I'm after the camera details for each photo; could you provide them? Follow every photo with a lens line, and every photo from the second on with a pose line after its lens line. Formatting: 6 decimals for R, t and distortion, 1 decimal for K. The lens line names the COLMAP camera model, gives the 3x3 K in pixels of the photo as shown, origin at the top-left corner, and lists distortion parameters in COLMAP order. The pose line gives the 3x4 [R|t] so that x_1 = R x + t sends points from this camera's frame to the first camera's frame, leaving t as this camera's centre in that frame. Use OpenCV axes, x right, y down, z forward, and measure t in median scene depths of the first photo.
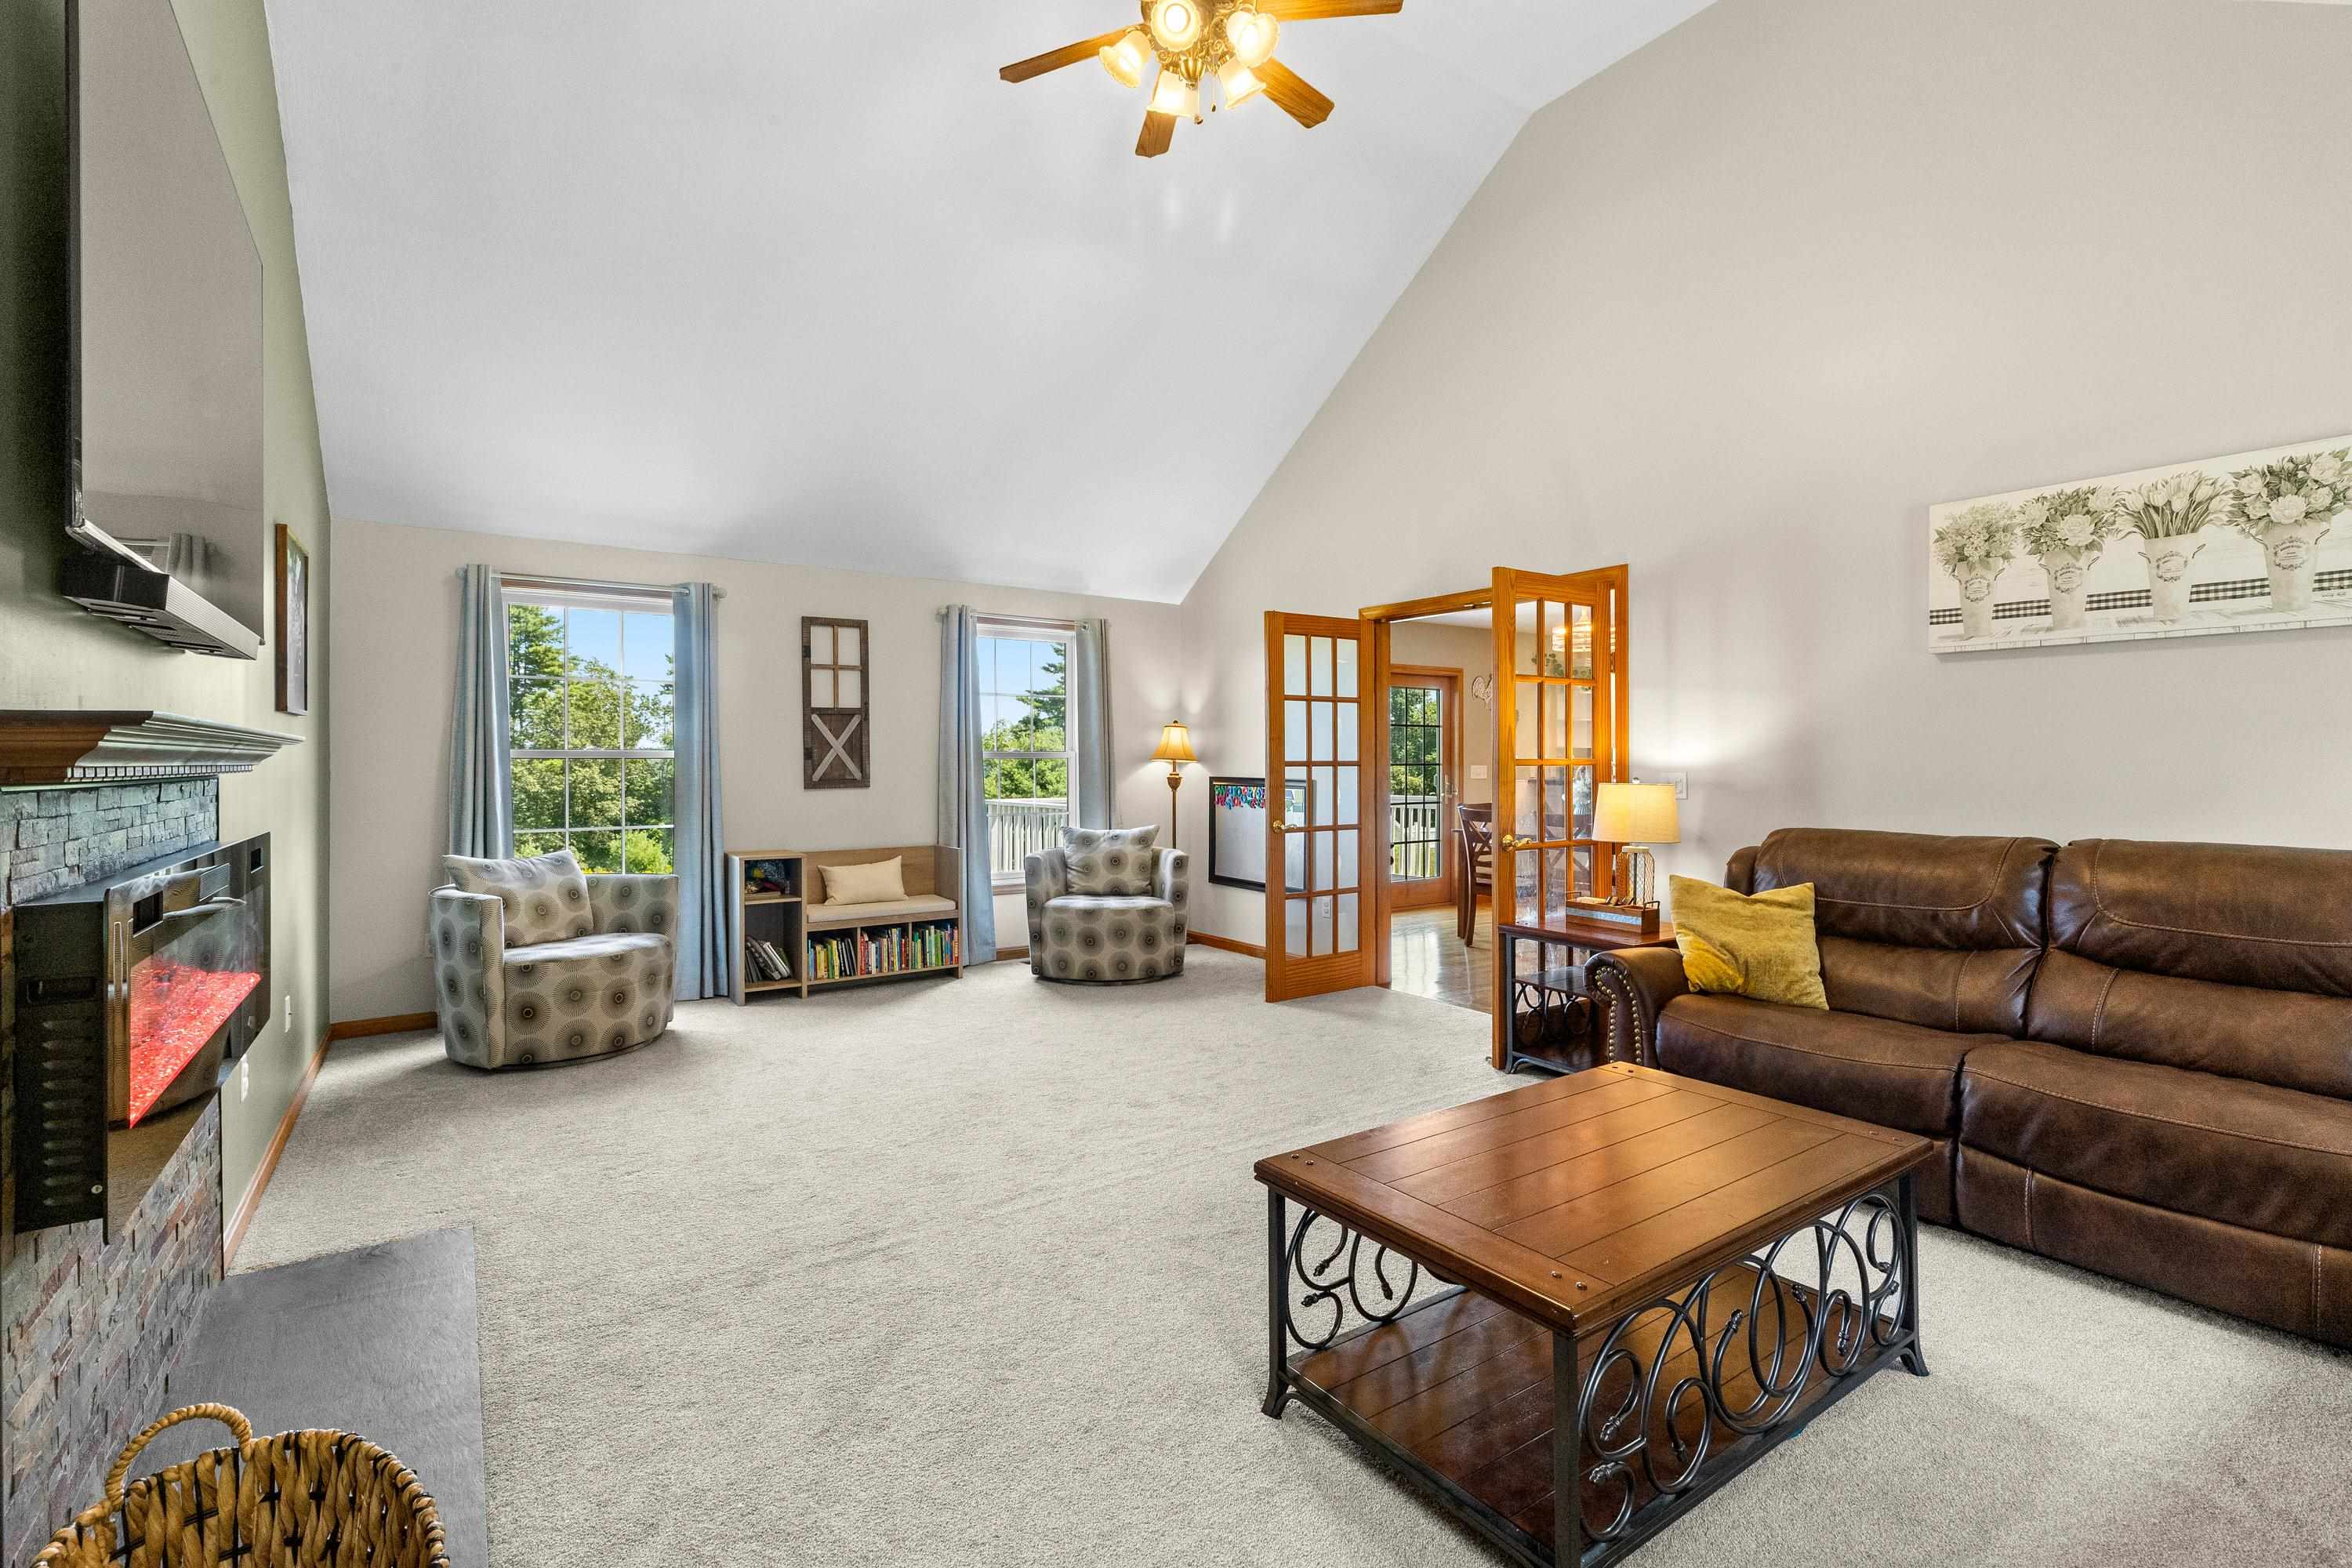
lens RADIAL K [[1055.2, 0, 1193.6], [0, 1055.2, 766.1], [0, 0, 1]] dist [0.001917, 0.000161]
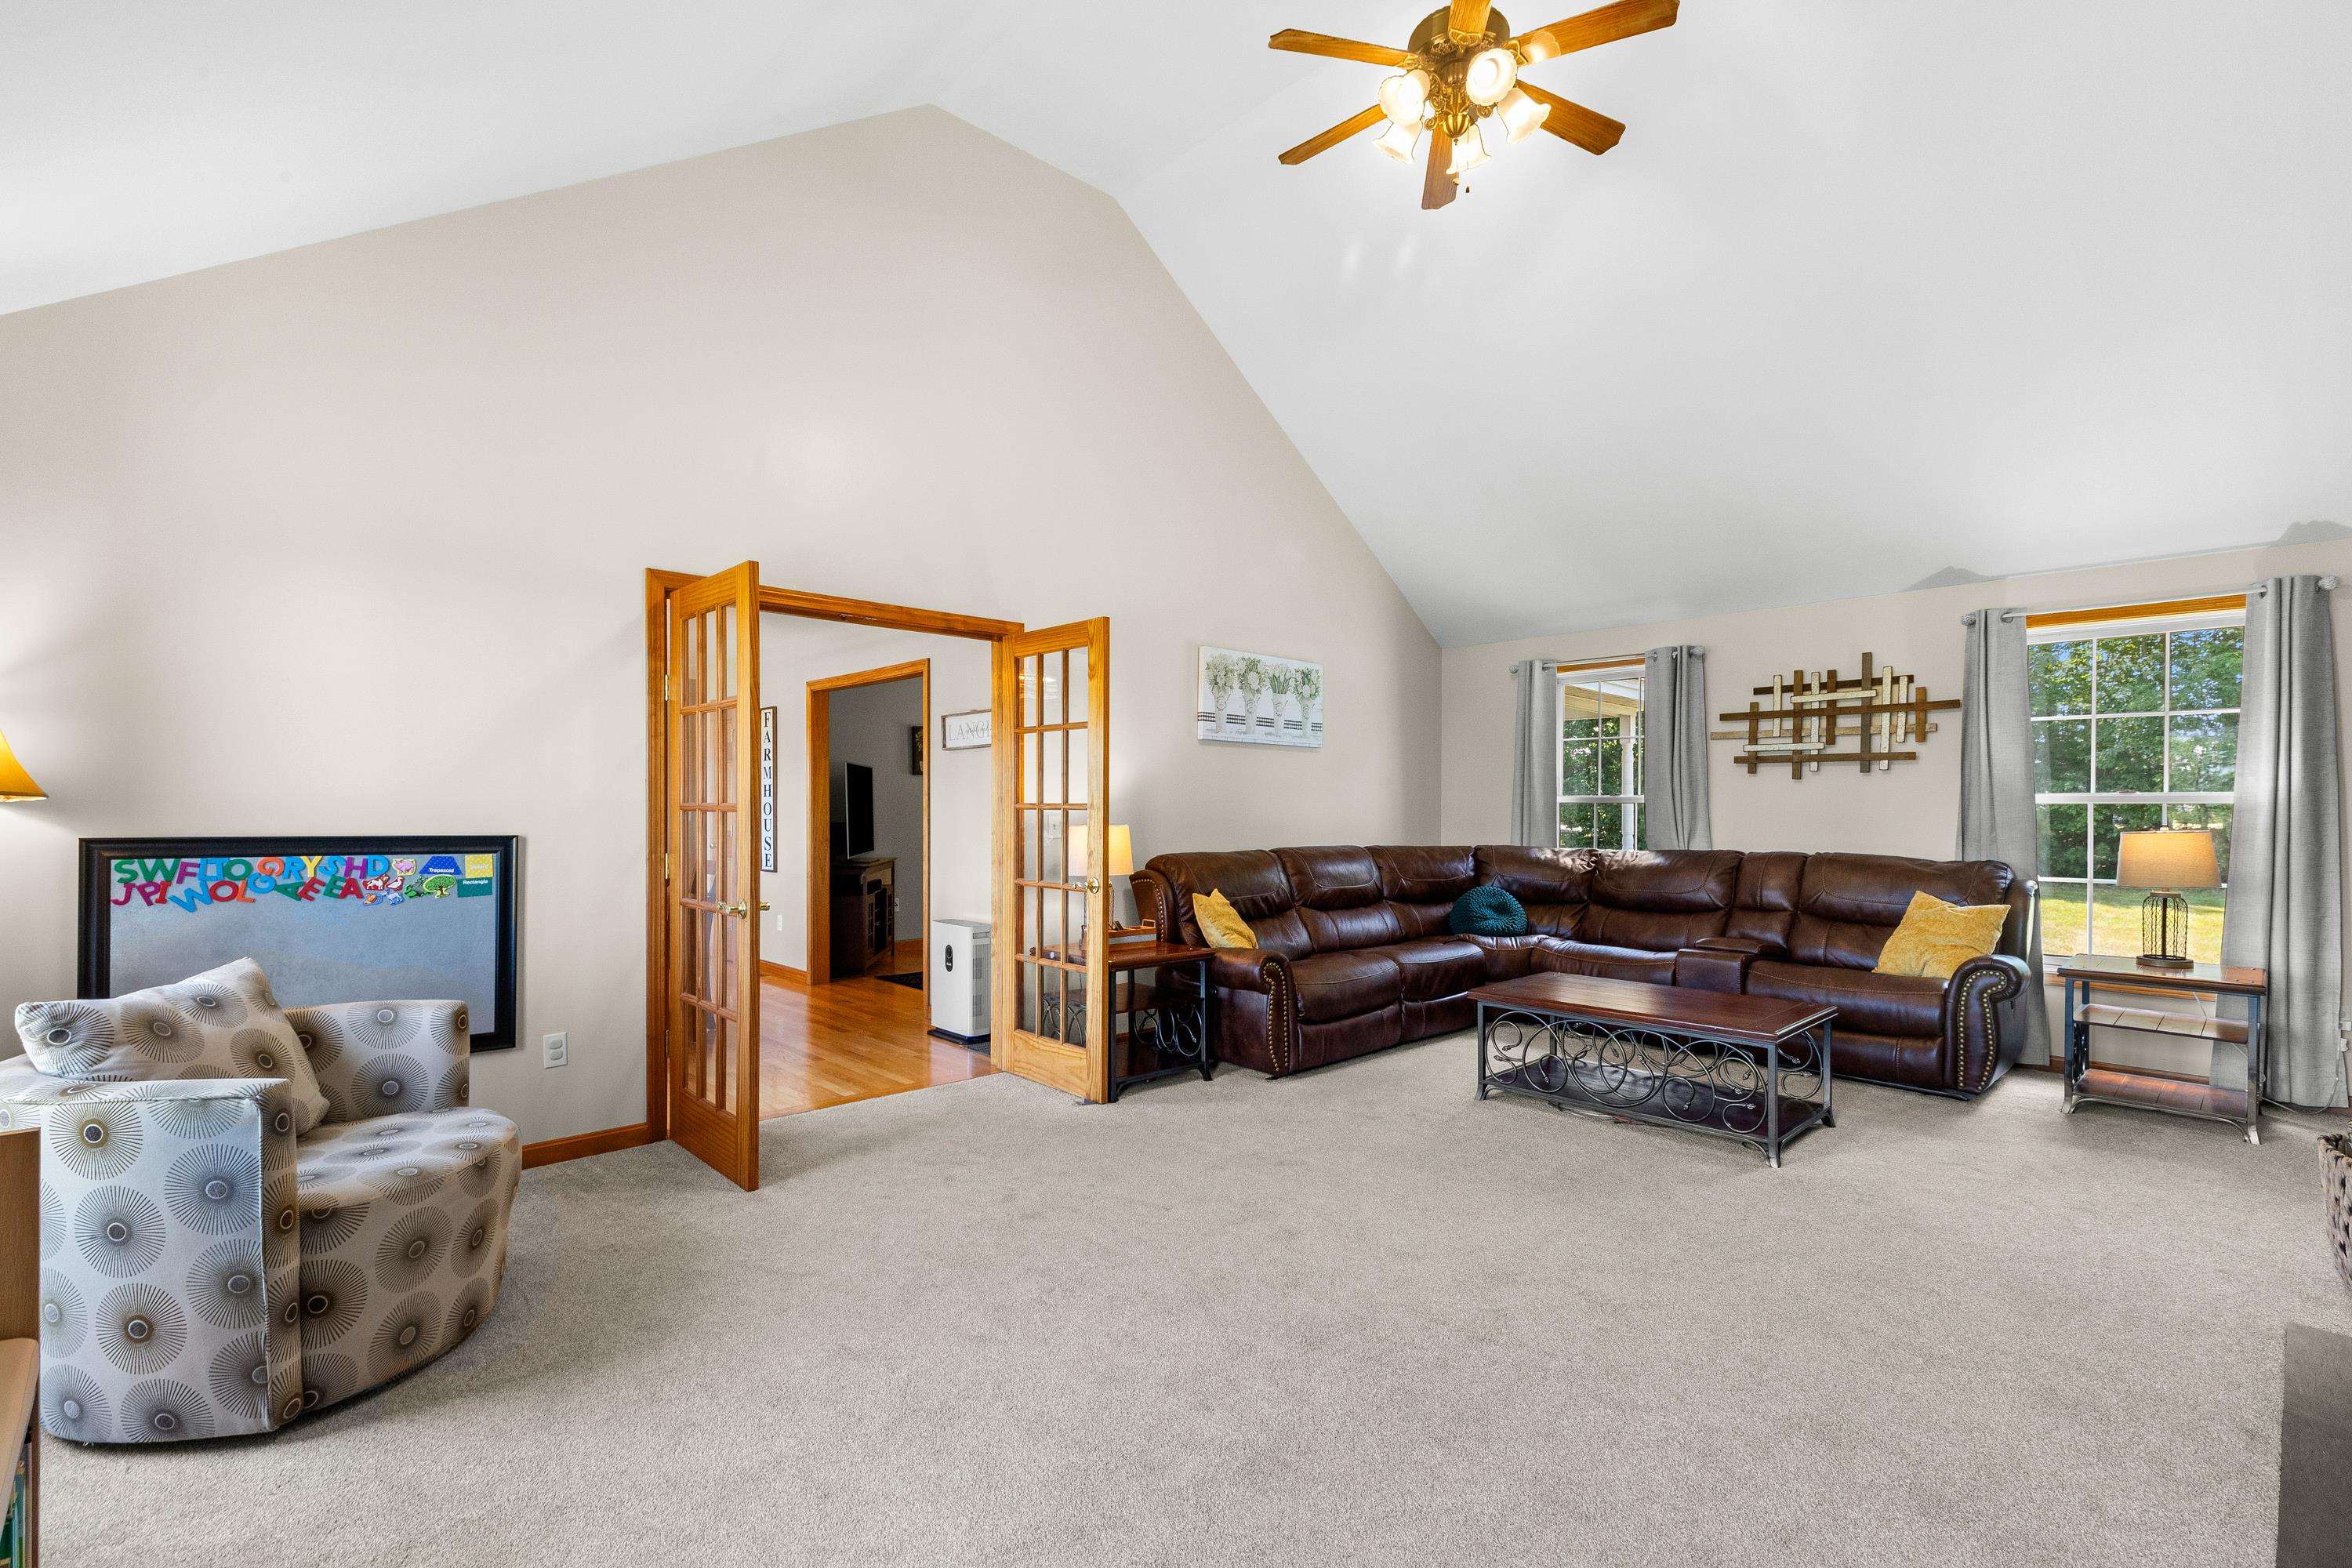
lens RADIAL K [[1076.3, 0, 1183.4], [0, 1076.3, 813.0], [0, 0, 1]] dist [0.001421, 0.000064]
pose [[-0.156431, -0.002422, 0.987686, -0.962869], [0.003470, 0.999989, 0.003001, -0.000371], [-0.987683, 0.003896, -0.156421, 1.382051]]
